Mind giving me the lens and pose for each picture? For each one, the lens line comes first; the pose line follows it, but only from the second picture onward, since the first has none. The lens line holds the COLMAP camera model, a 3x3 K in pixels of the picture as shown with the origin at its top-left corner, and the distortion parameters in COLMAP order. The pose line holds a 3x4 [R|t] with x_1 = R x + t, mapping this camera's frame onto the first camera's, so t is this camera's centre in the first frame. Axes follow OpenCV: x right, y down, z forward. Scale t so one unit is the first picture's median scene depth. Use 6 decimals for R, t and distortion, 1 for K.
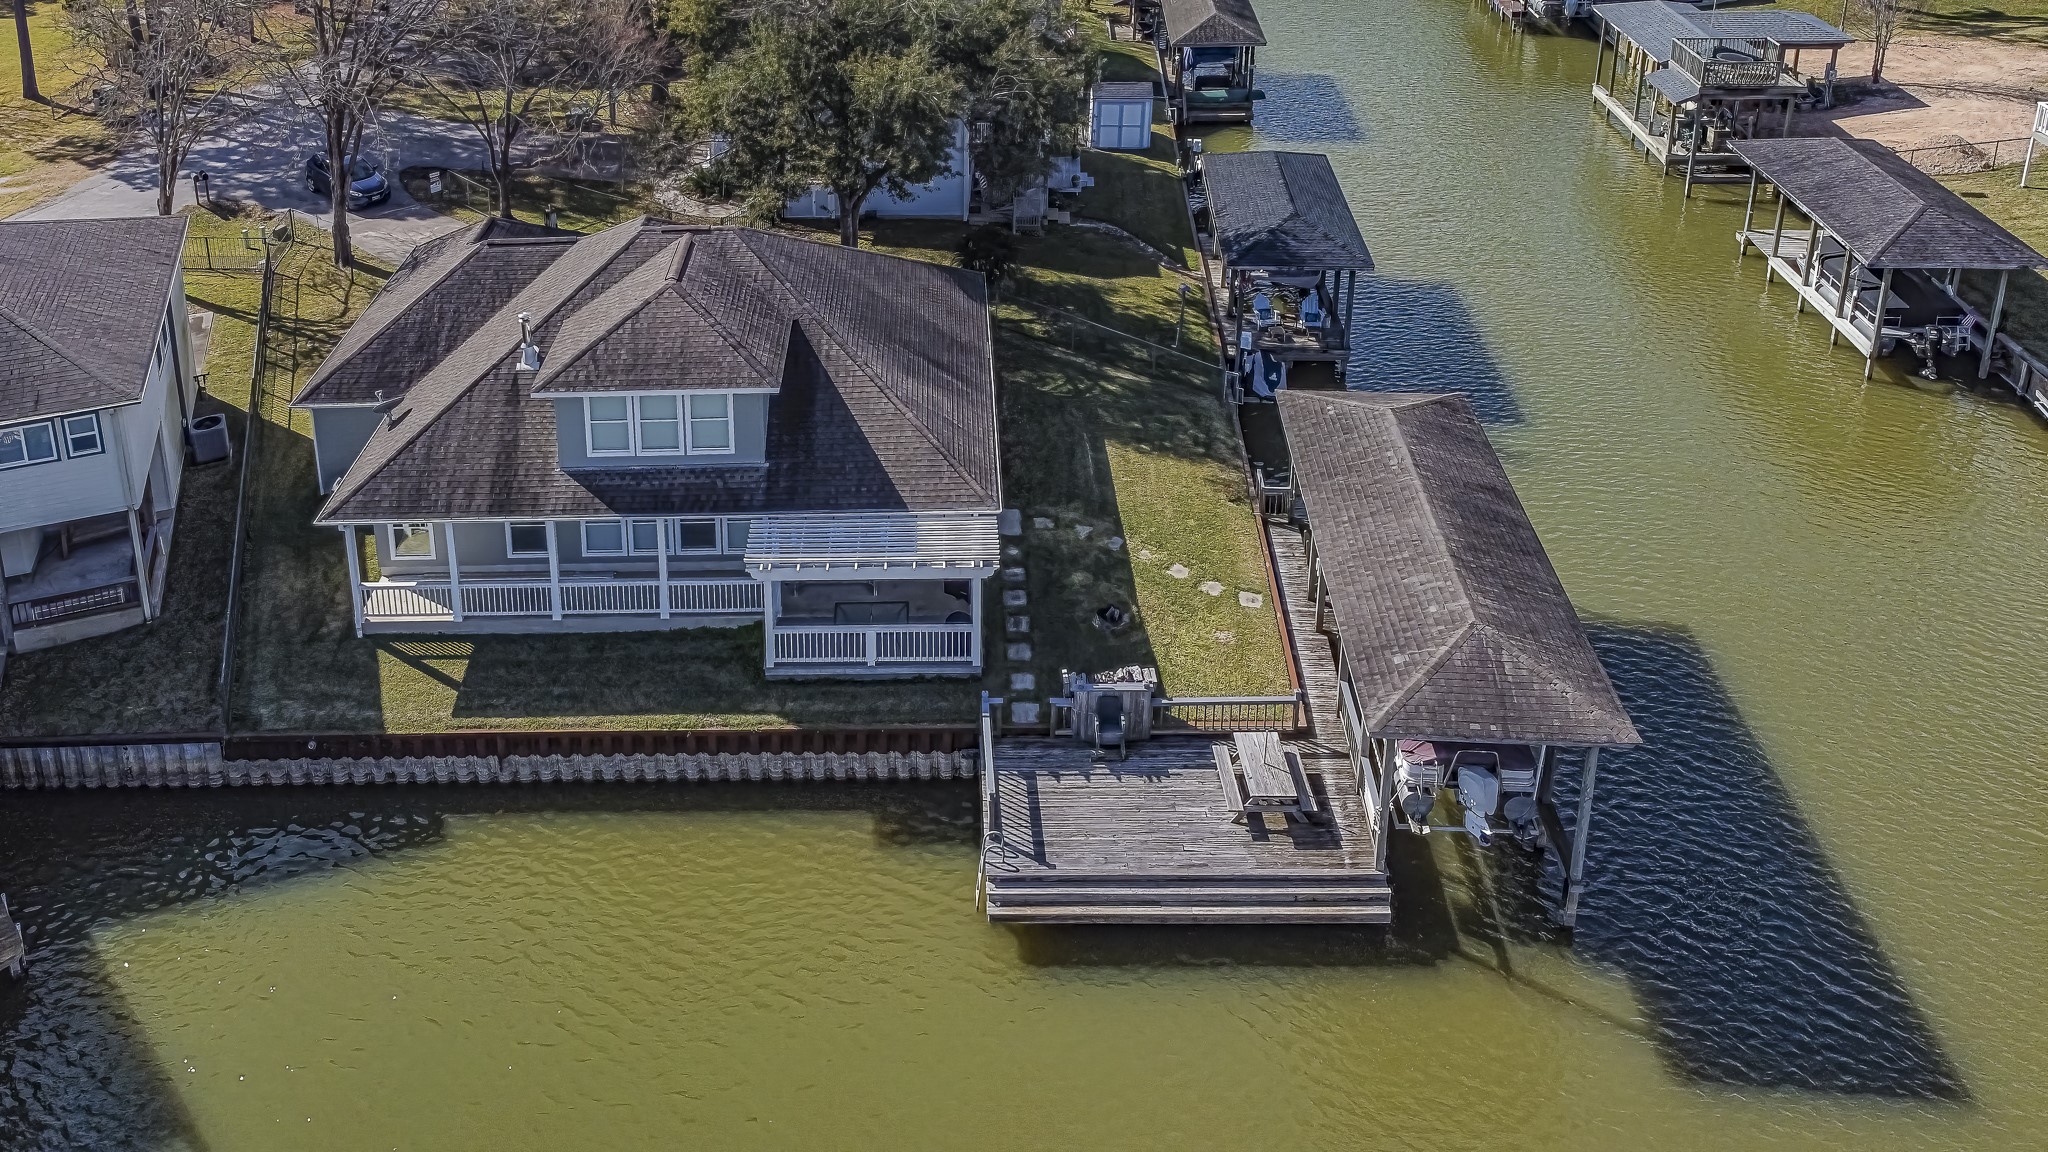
lens RADIAL K [[1640.4, 0, 970.2], [0, 1640.4, 247.5], [0, 0, 1]] dist [0.002608, -0.008542]
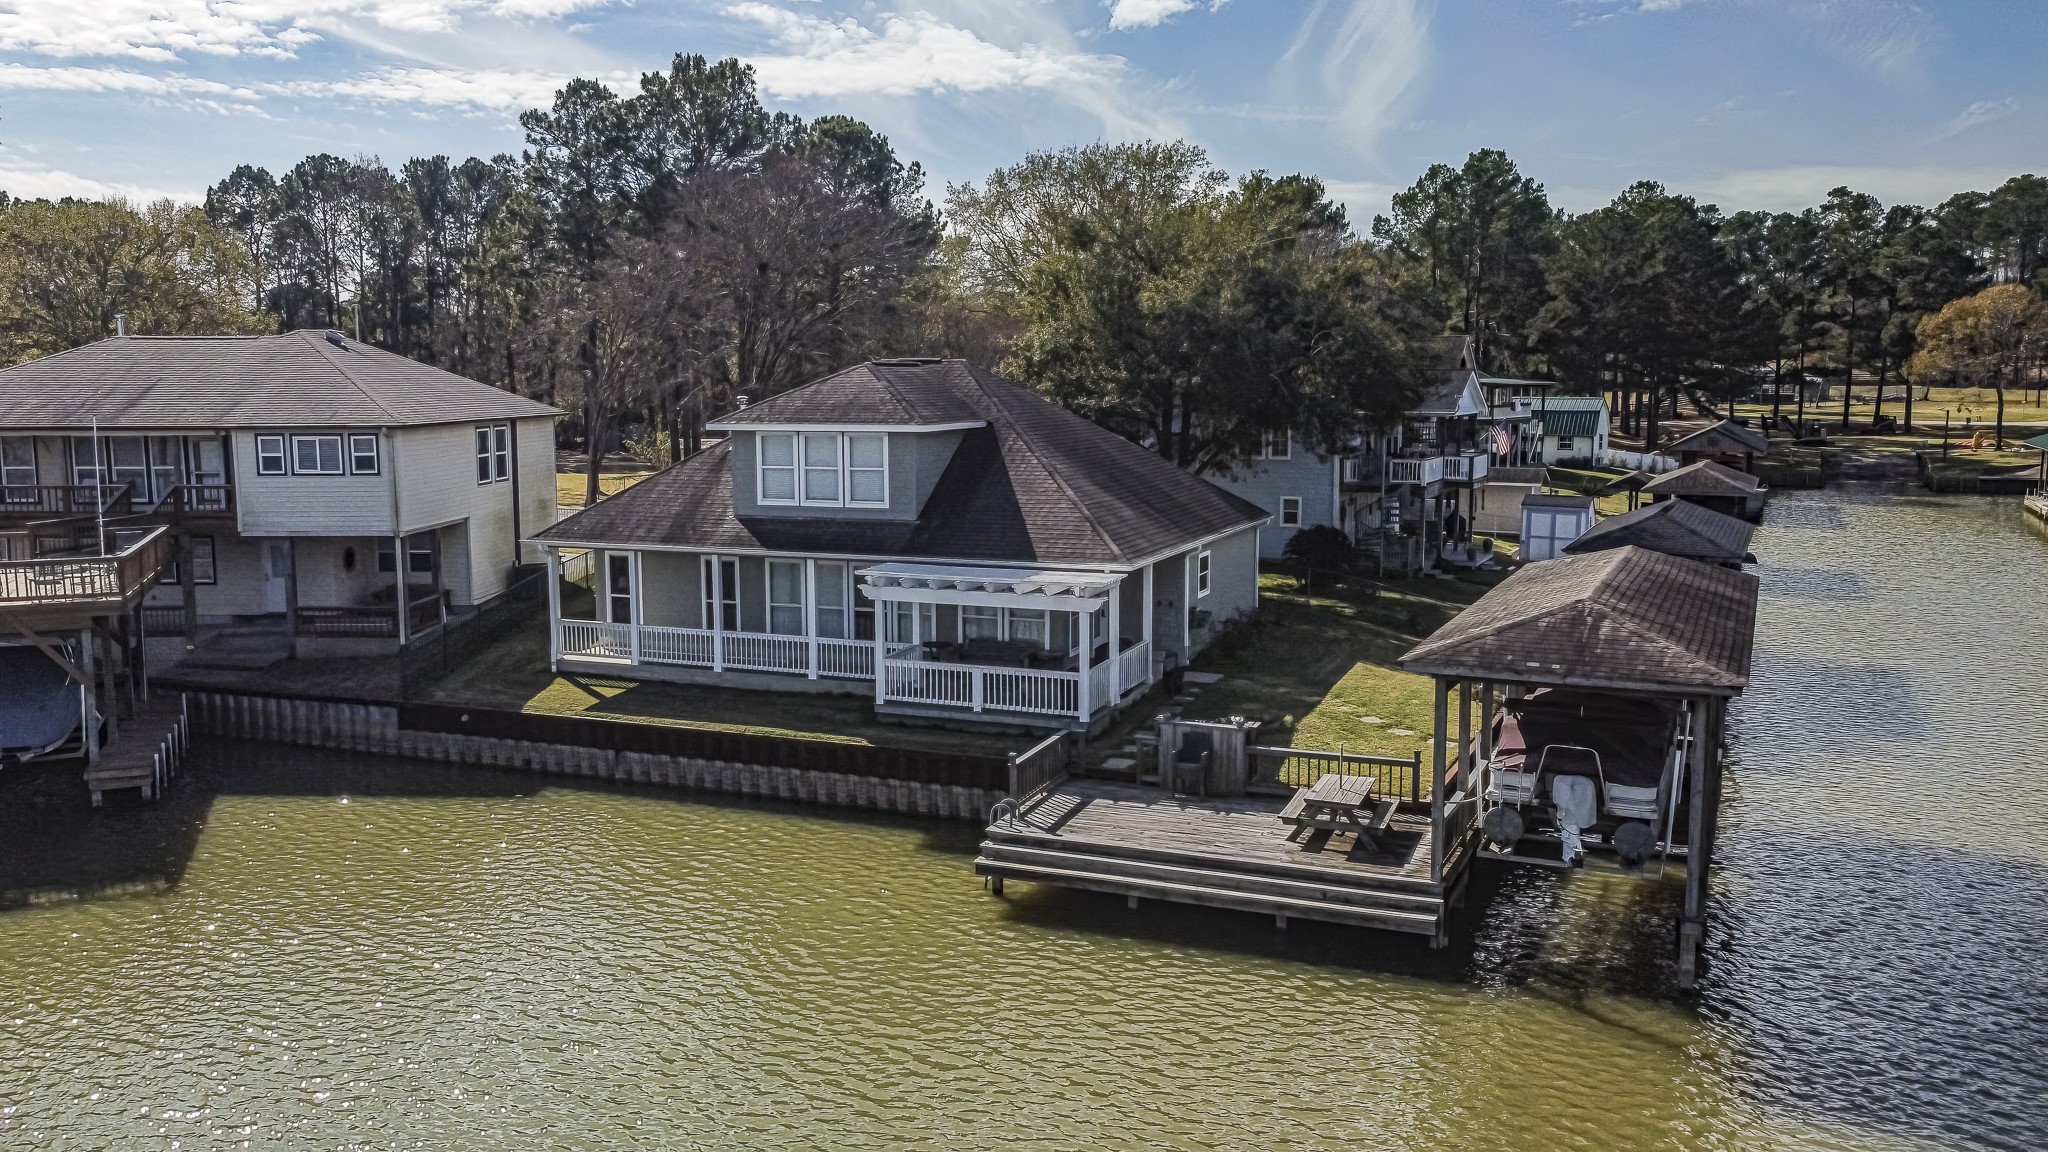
lens RADIAL K [[1610.2, 0, 1027.2], [0, 1610.2, 760.5], [0, 0, 1]] dist [-0.004114, 0.001649]
pose [[0.928729, 0.088936, -0.359934, 0.300047], [-0.141712, 0.982242, -0.122956, 0.391284], [0.342607, 0.165200, 0.924840, 0.162333]]
